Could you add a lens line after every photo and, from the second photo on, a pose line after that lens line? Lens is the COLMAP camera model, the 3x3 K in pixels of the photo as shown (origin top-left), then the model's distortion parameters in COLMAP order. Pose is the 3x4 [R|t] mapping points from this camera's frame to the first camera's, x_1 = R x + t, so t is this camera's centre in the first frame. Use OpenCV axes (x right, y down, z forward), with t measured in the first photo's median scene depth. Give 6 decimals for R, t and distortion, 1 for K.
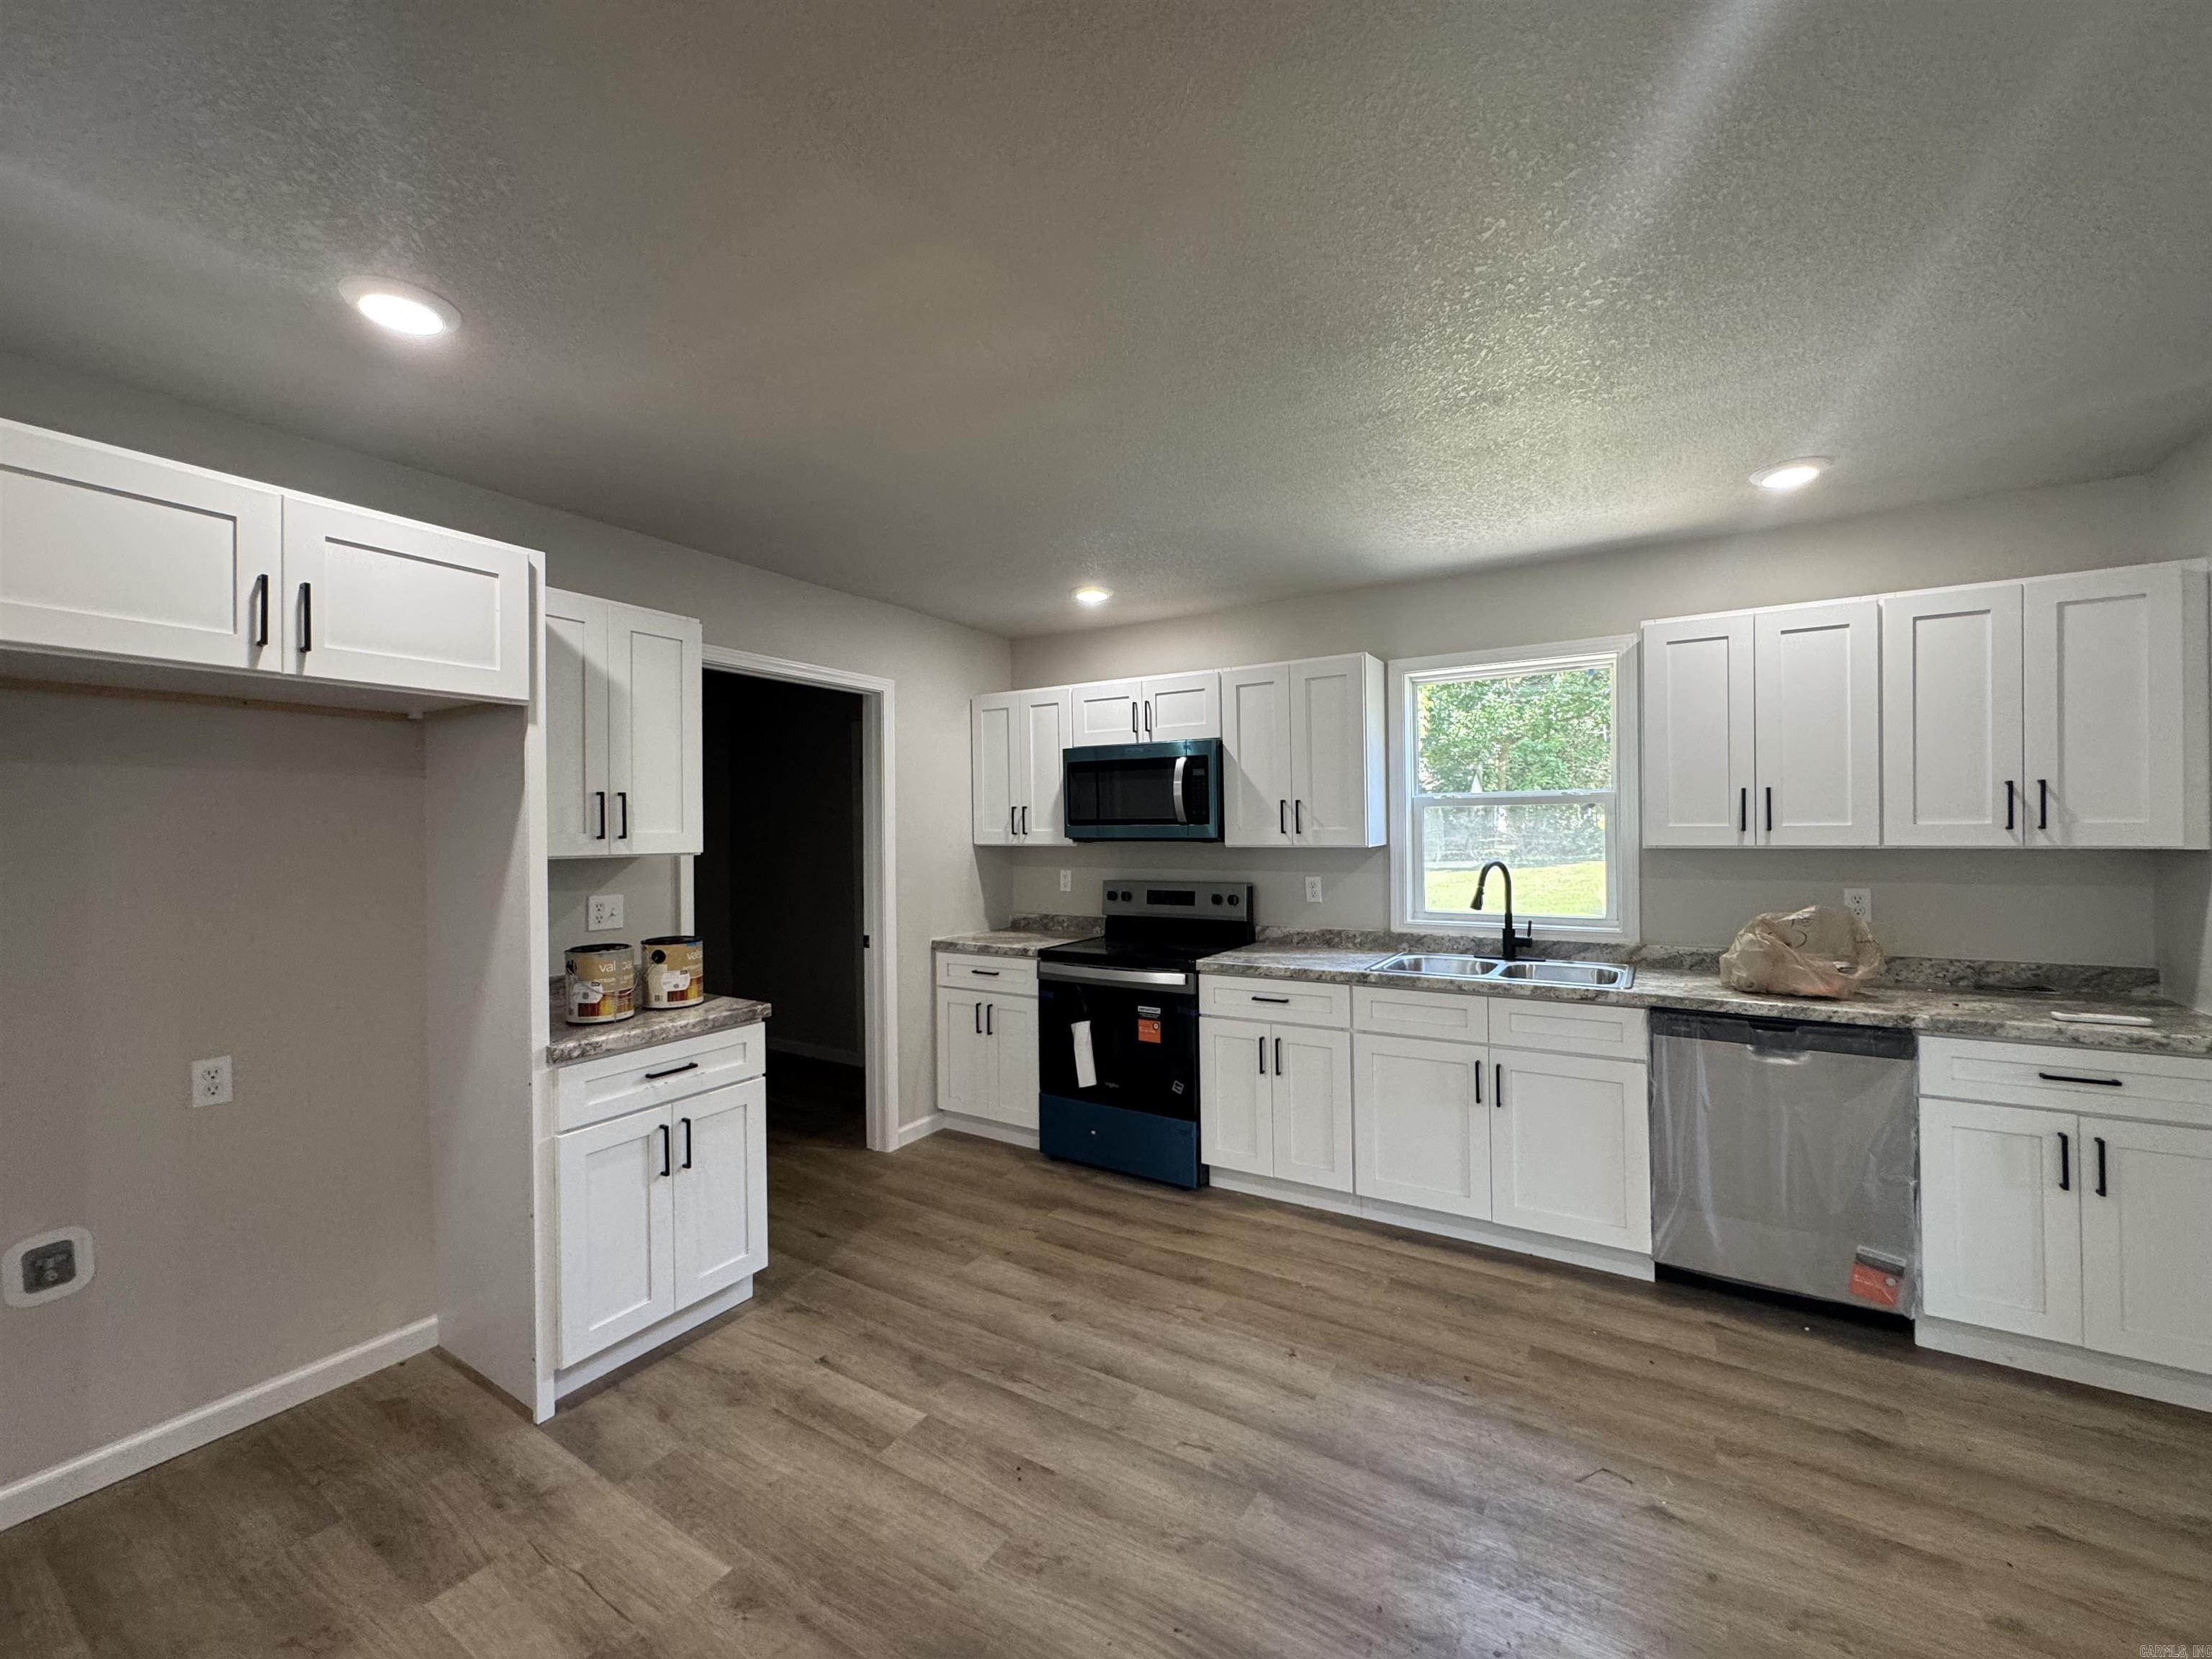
lens RADIAL K [[884.5, 0, 1106.0], [0, 884.5, 829.5], [0, 0, 1]] dist [-0.001890, 0.000209]
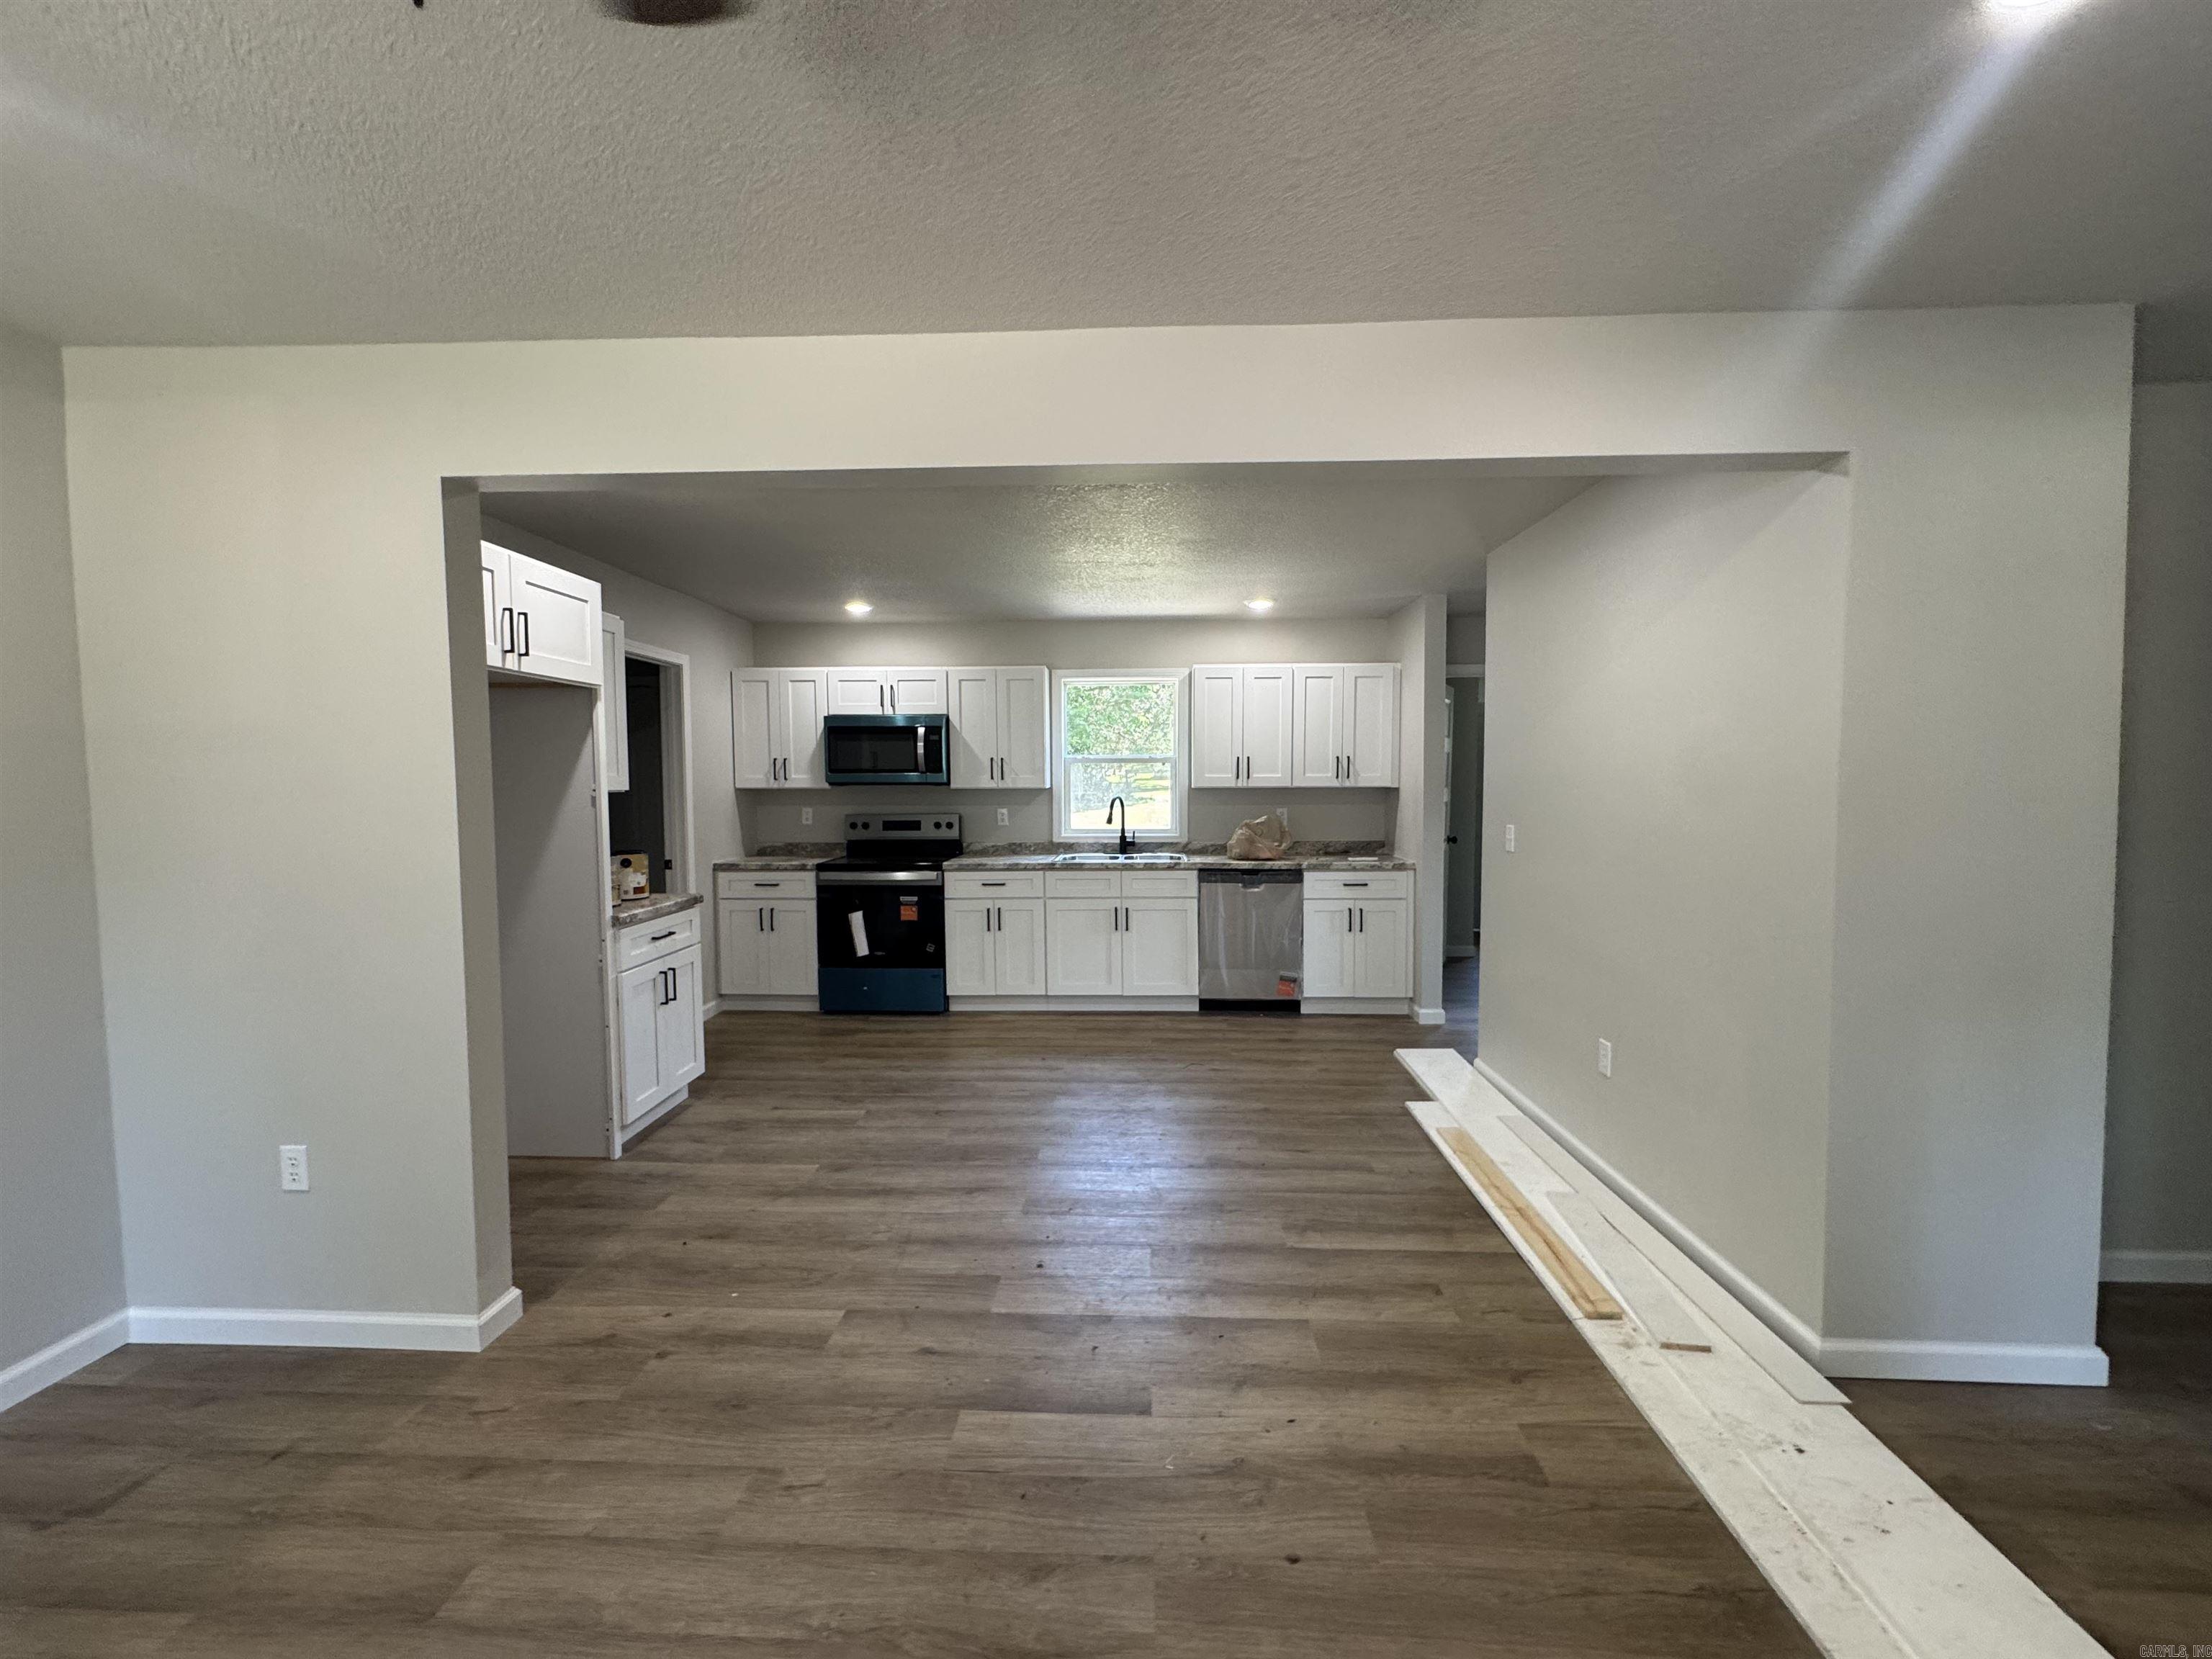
lens RADIAL K [[884.5, 0, 1106.0], [0, 884.5, 829.5], [0, 0, 1]] dist [-0.001890, 0.000209]
pose [[0.870589, -0.022592, 0.491491, -0.416816], [-0.004119, 0.998575, 0.053198, 0.009487], [-0.491993, -0.048338, 0.869256, -0.472576]]
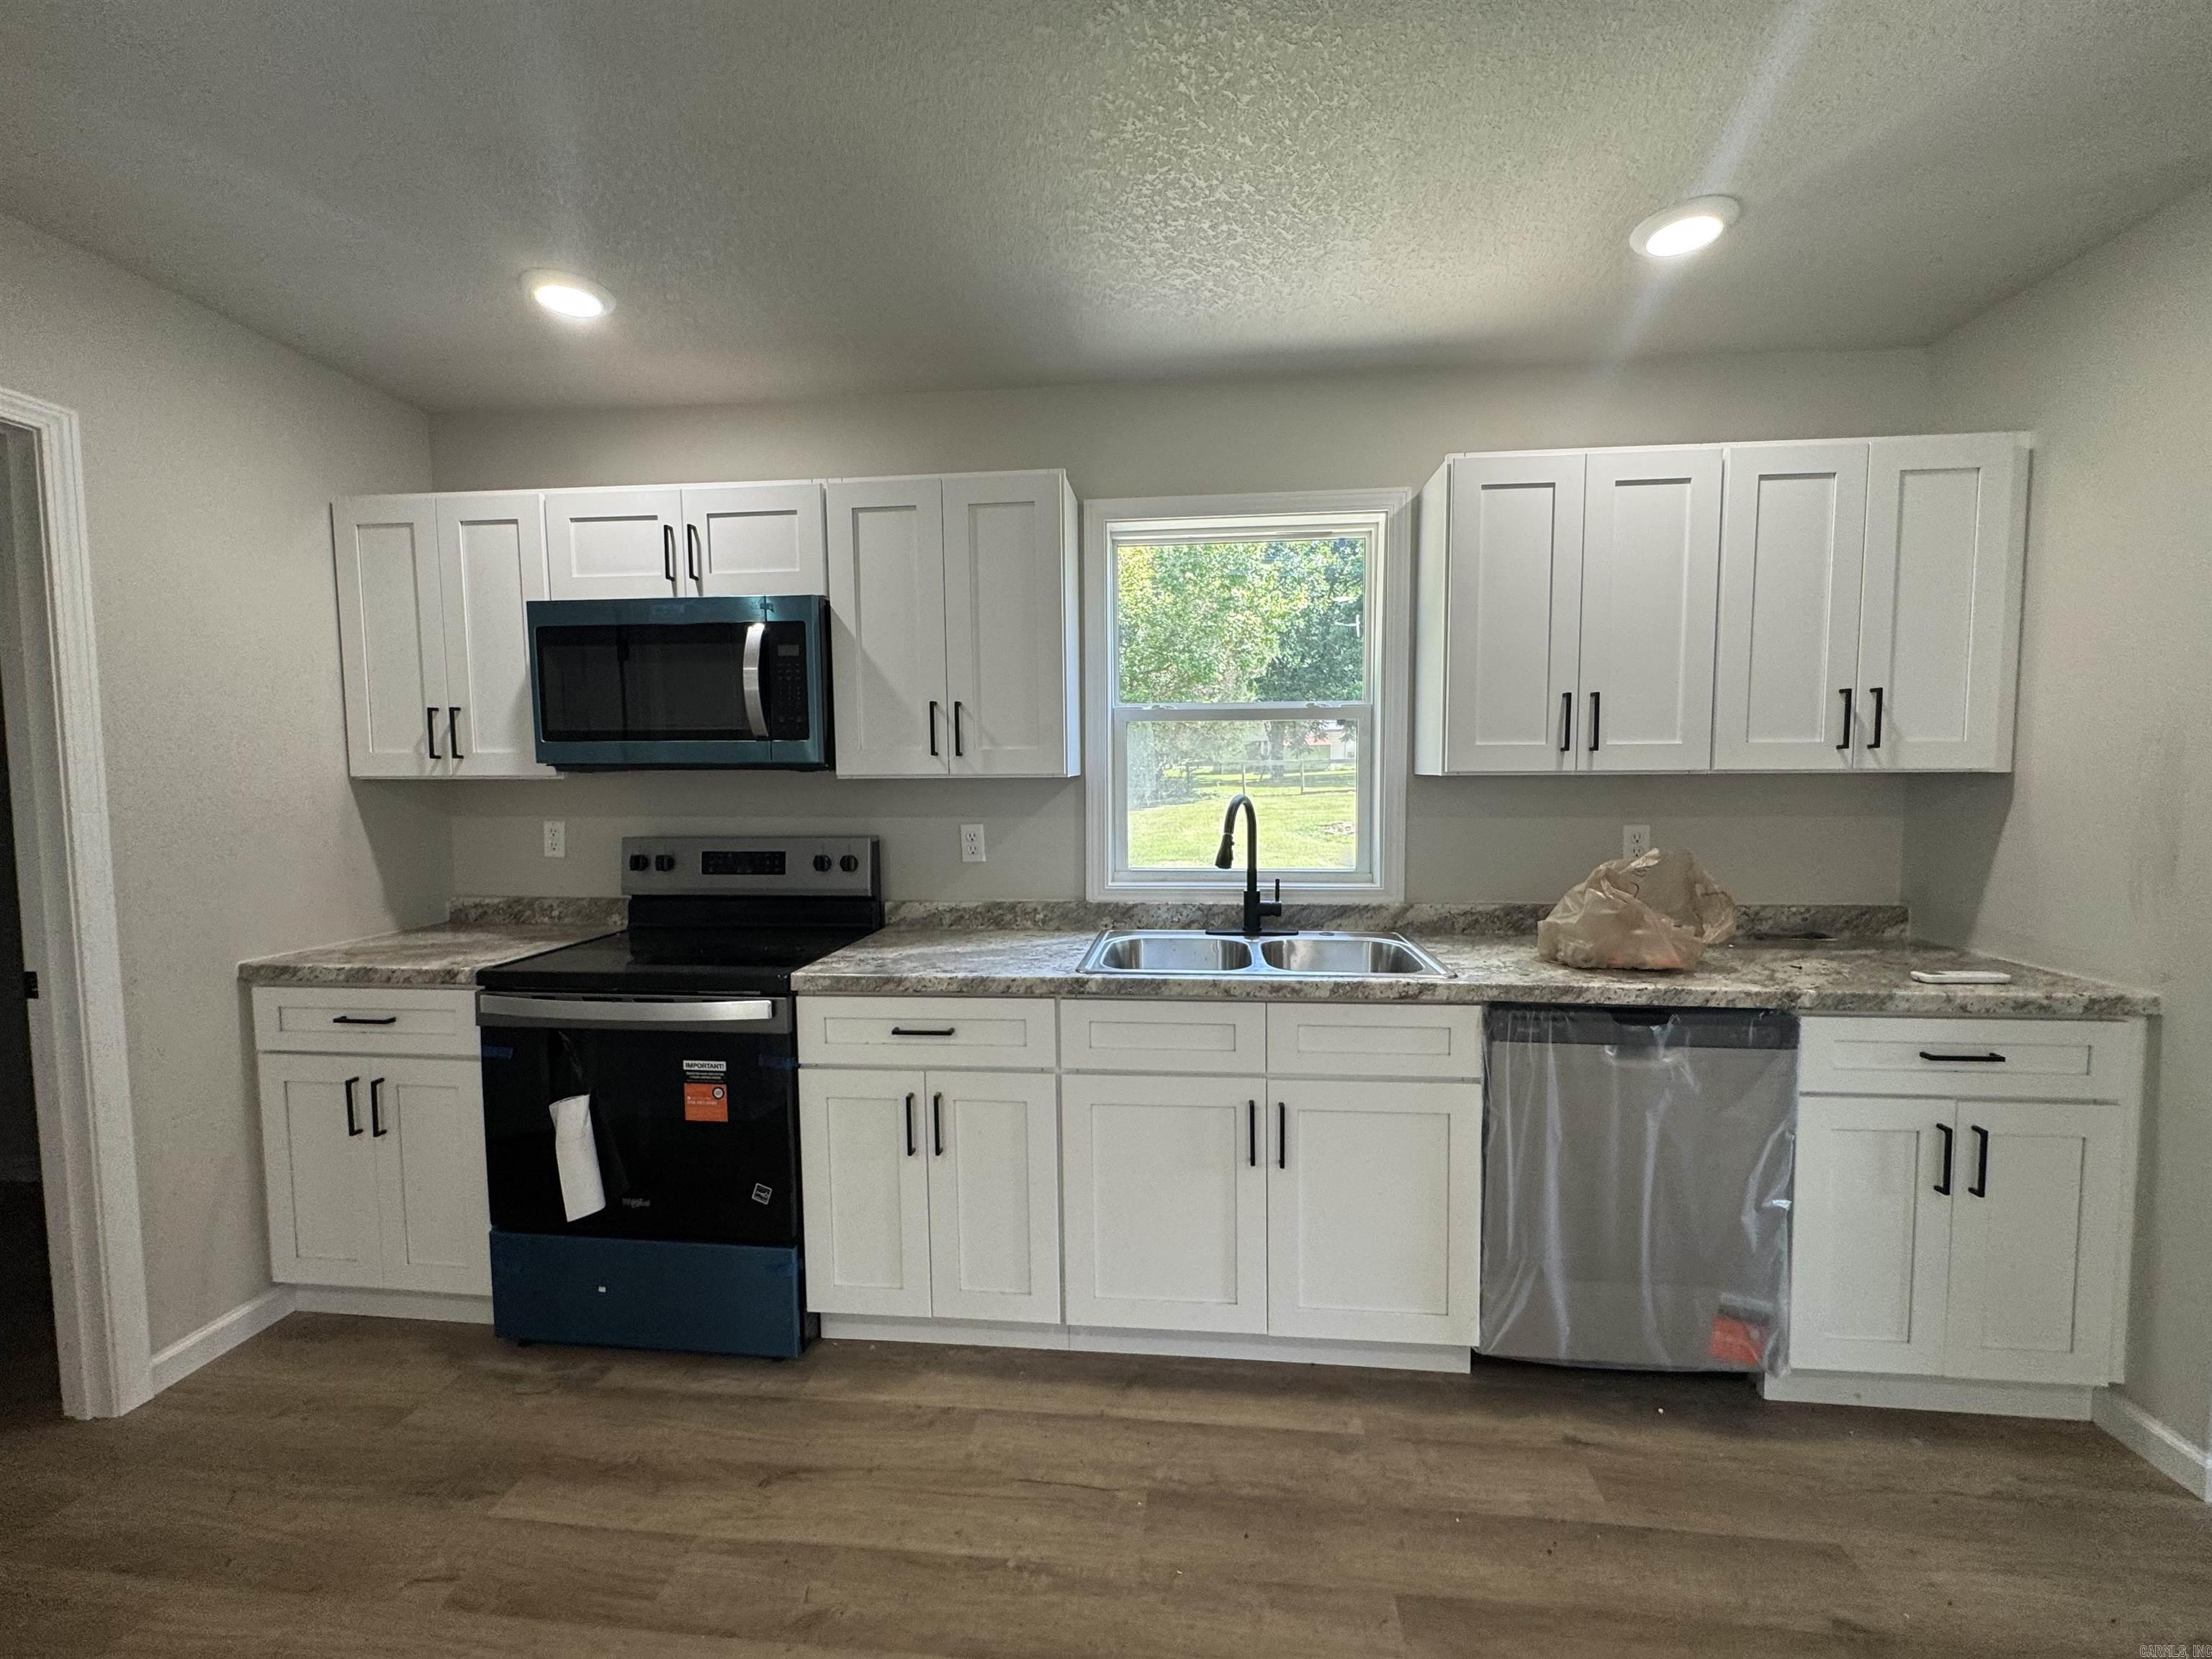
lens RADIAL K [[884.5, 0, 1106.0], [0, 884.5, 829.5], [0, 0, 1]] dist [-0.001890, 0.000209]
pose [[0.898592, -0.023172, 0.438172, 0.038153], [-0.002767, 0.998285, 0.058467, 0.021294], [-0.438776, -0.053751, 0.896987, 0.419732]]
